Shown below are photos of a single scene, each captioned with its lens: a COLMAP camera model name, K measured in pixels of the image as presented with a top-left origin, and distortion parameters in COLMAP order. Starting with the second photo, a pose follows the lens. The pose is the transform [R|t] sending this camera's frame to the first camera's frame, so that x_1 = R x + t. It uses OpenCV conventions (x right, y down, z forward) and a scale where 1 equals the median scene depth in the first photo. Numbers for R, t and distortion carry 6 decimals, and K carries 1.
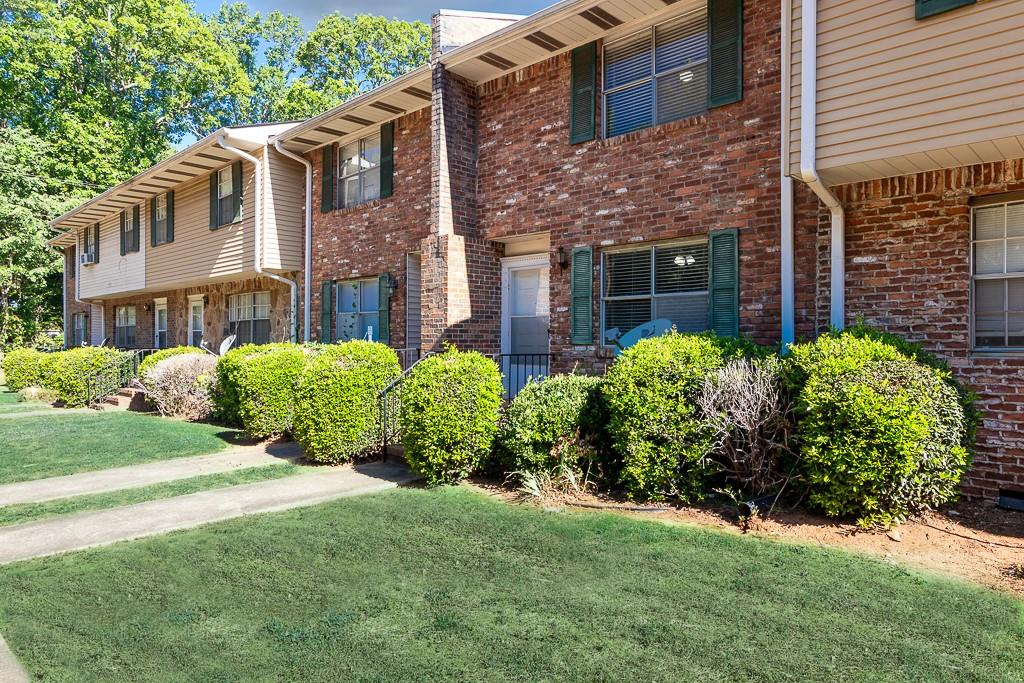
lens RADIAL K [[676.0, 0, 506.1], [0, 676.0, 346.6], [0, 0, 1]] dist [0.010301, -0.004718]
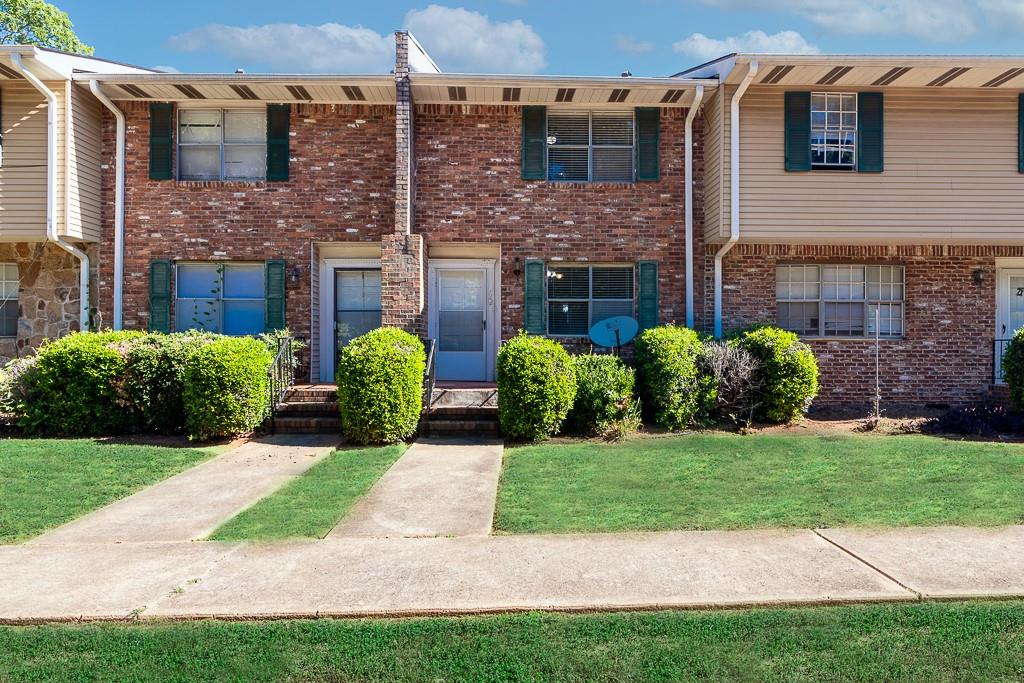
lens RADIAL K [[661.2, 0, 509.7], [0, 661.2, 348.3], [0, 0, 1]] dist [0.008809, -0.001775]
pose [[0.693502, -0.004729, 0.720439, -0.842627], [0.002250, 0.999988, 0.004397, 0.019120], [-0.720451, -0.001428, 0.693504, 0.143216]]
